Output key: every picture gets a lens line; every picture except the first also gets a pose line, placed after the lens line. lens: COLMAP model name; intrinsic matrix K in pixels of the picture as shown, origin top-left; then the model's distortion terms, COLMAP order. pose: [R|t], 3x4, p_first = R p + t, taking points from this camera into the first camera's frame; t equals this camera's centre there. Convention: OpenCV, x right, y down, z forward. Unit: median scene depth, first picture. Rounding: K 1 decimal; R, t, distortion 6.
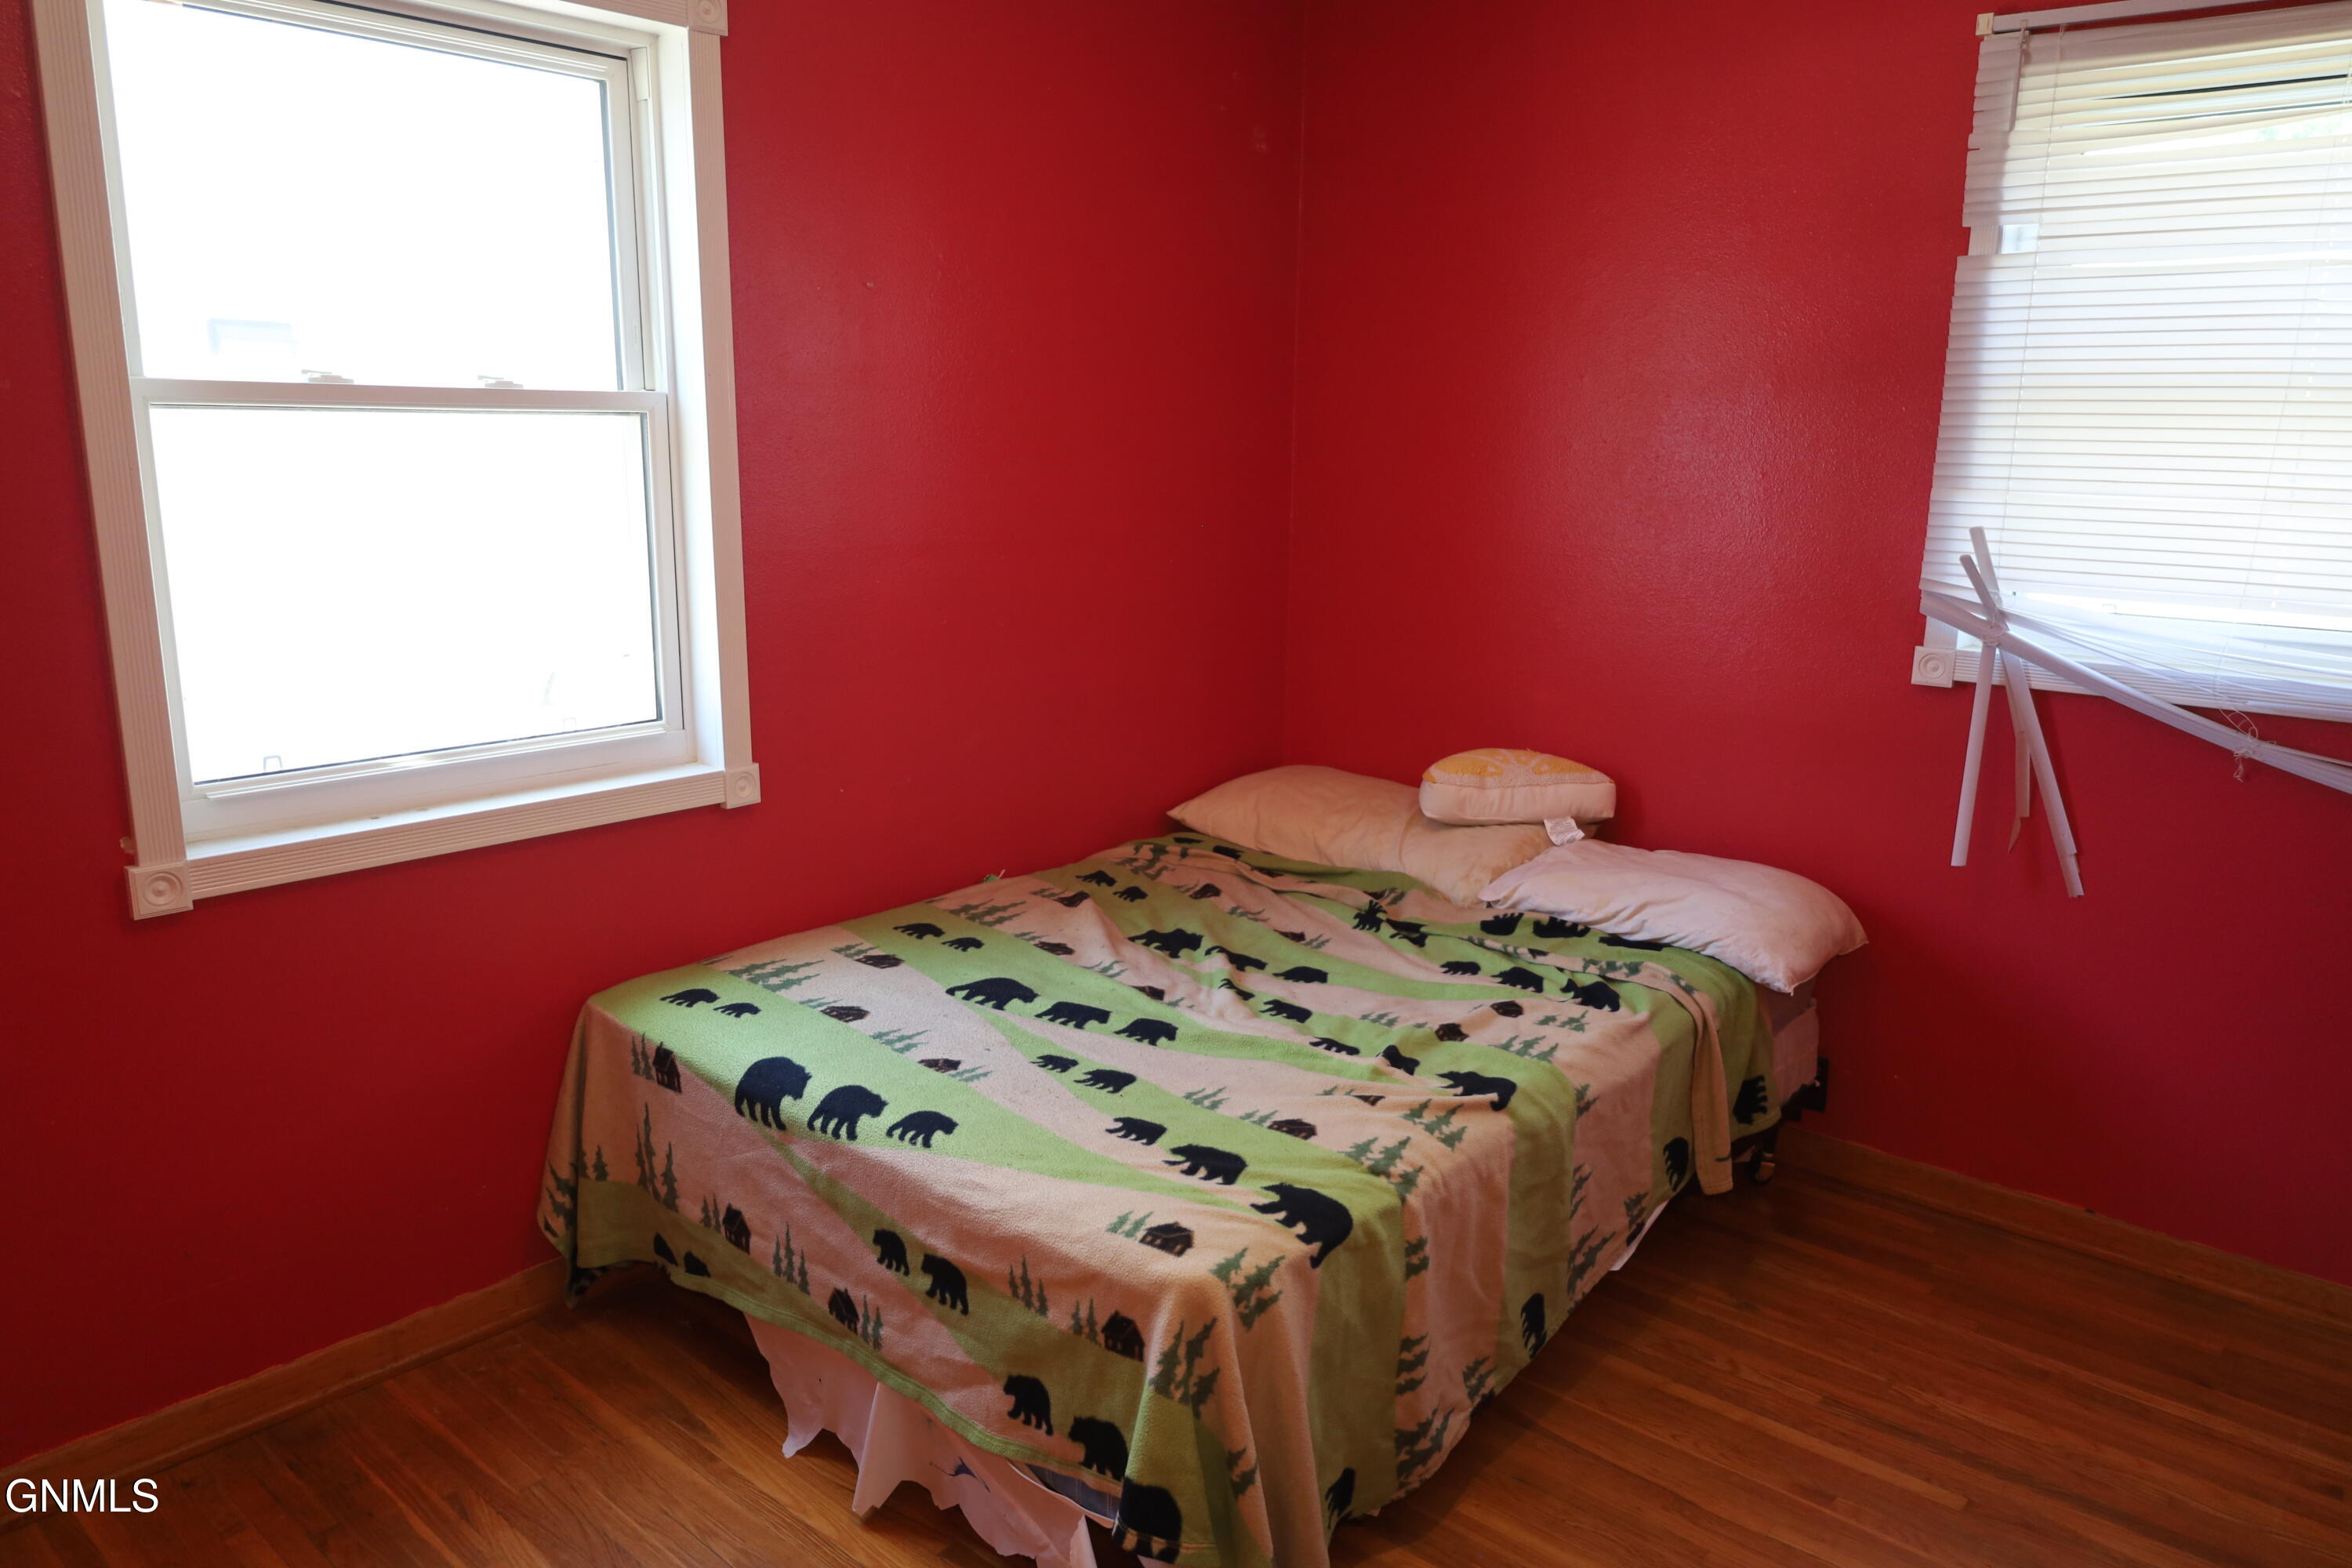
lens RADIAL K [[1597.1, 0, 1176.0], [0, 1597.1, 785.9], [0, 0, 1]] dist [0.003195, -0.002217]
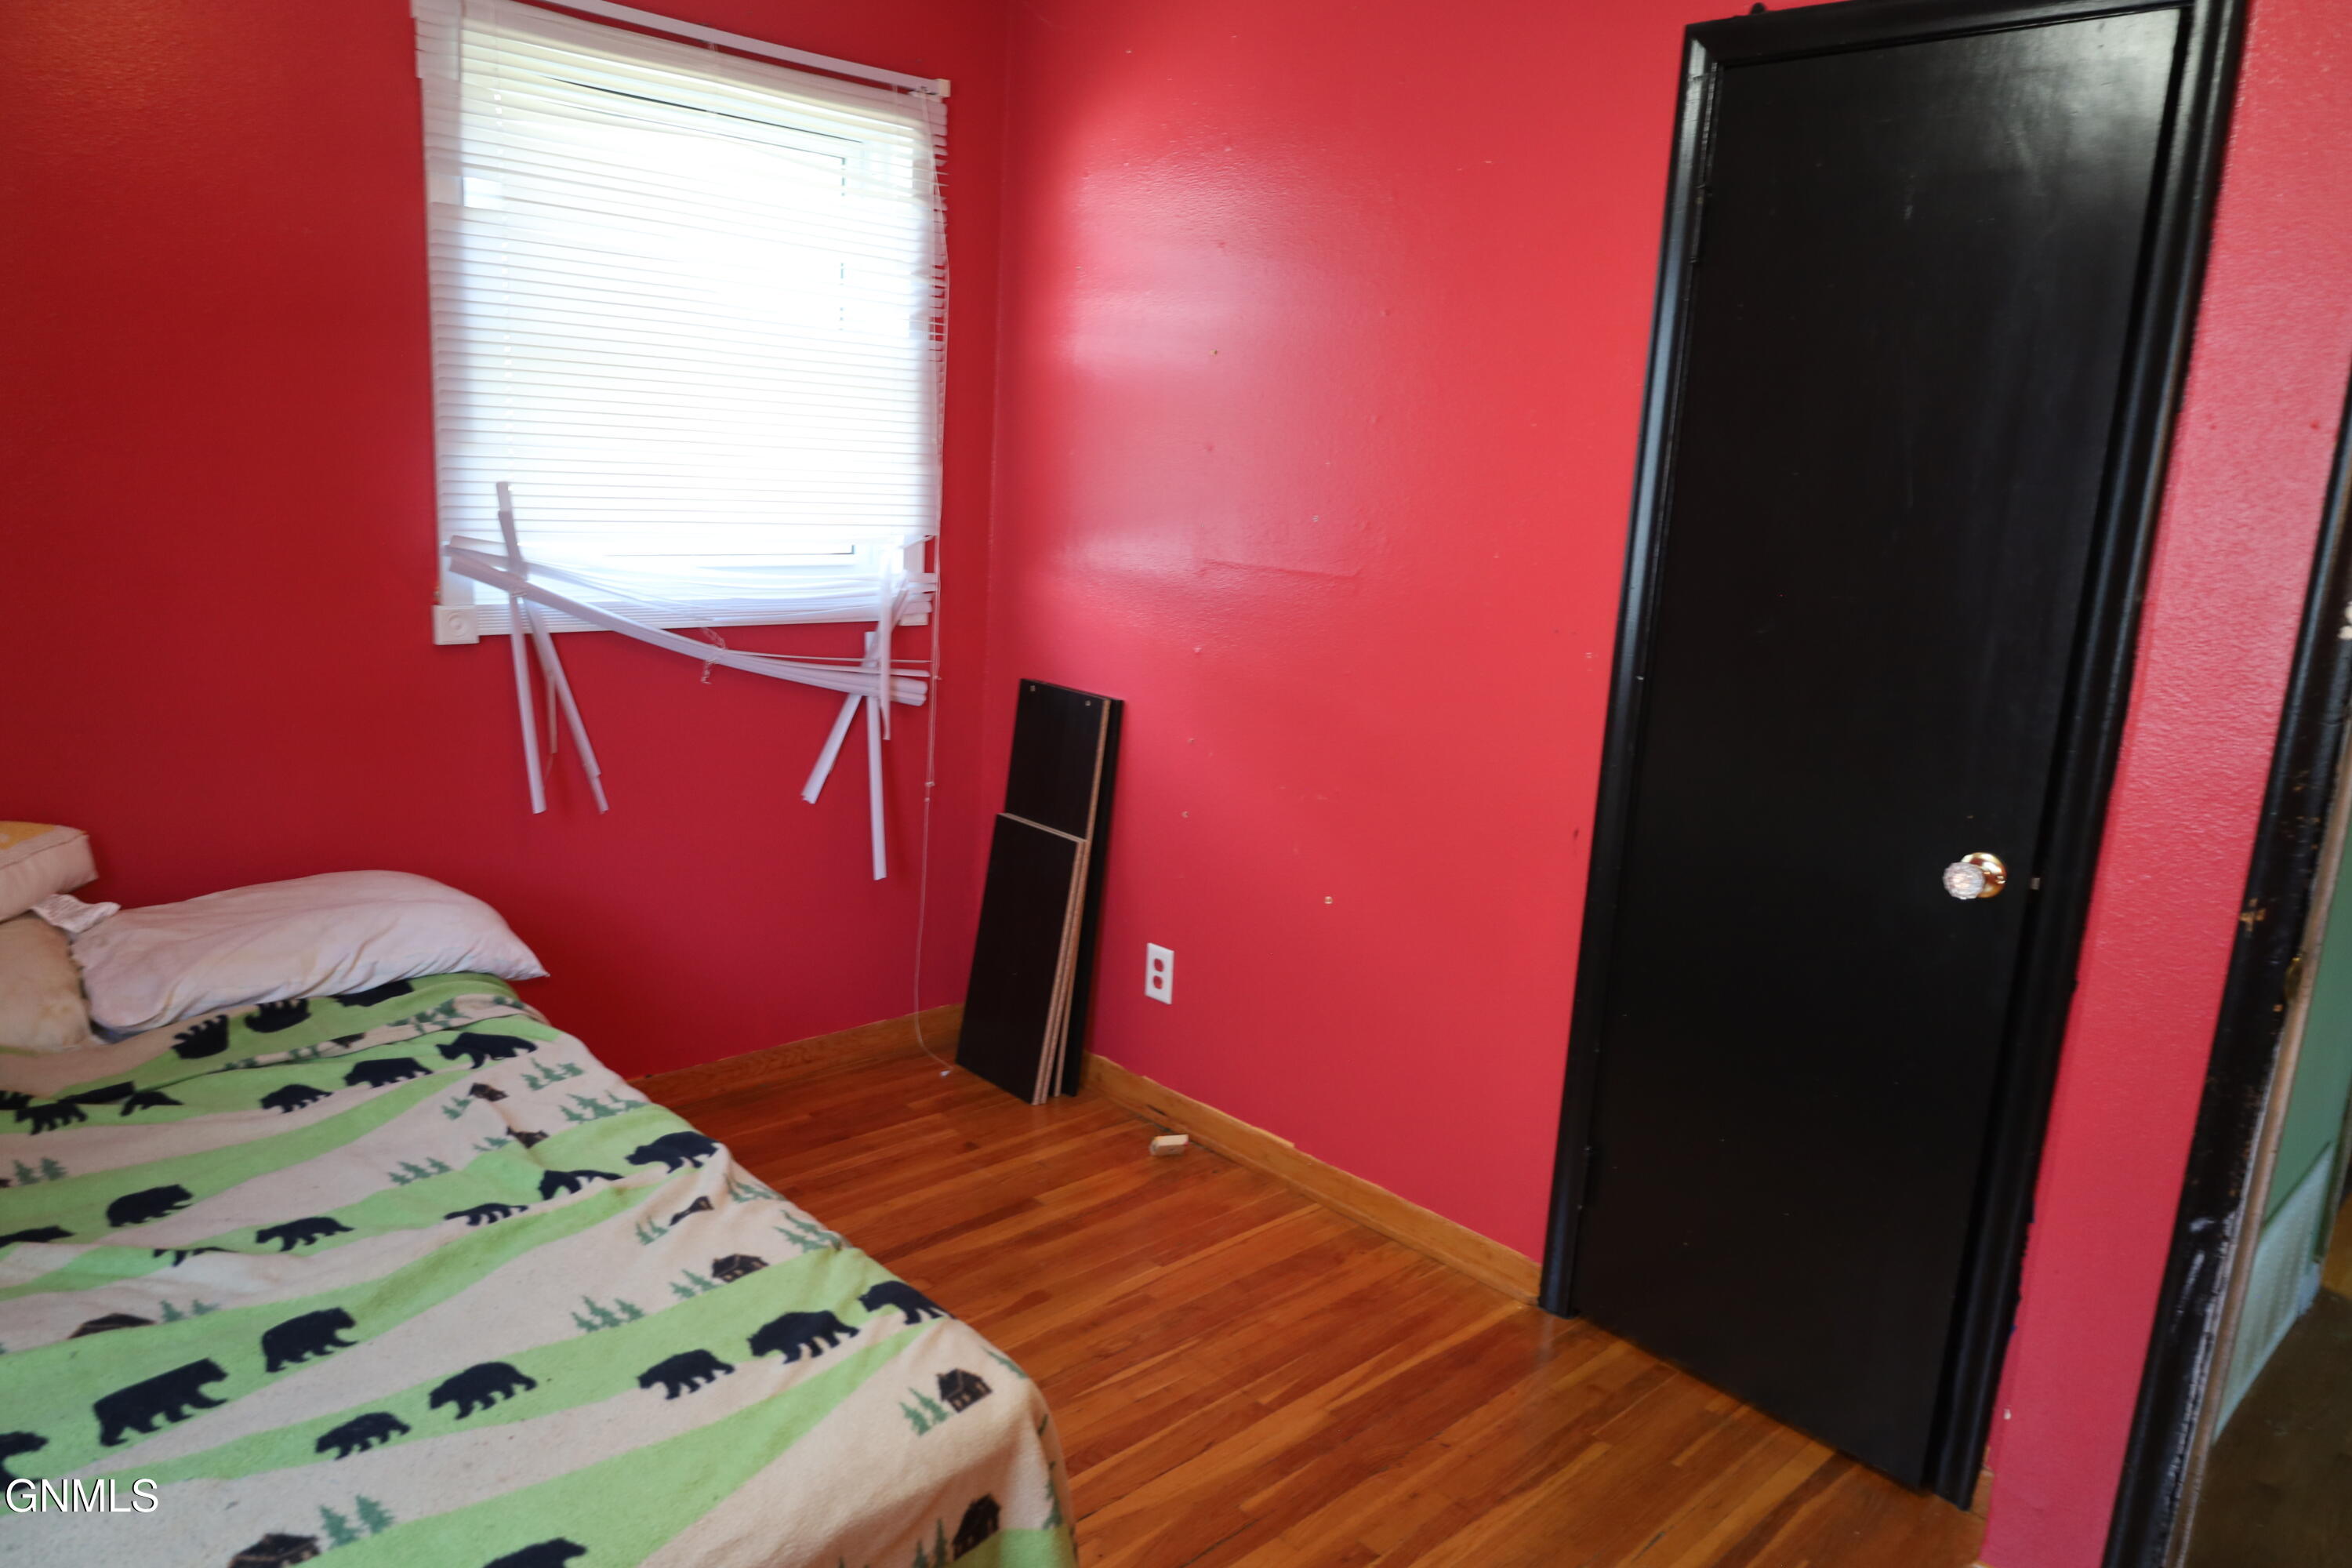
lens RADIAL K [[1597.1, 0, 1177.4], [0, 1597.1, 781.5], [0, 0, 1]] dist [0.003195, -0.002217]
pose [[0.083923, -0.219449, 0.972008, -0.496899], [0.155610, 0.966368, 0.204740, -0.121500], [-0.984247, 0.134072, 0.115249, 0.498697]]
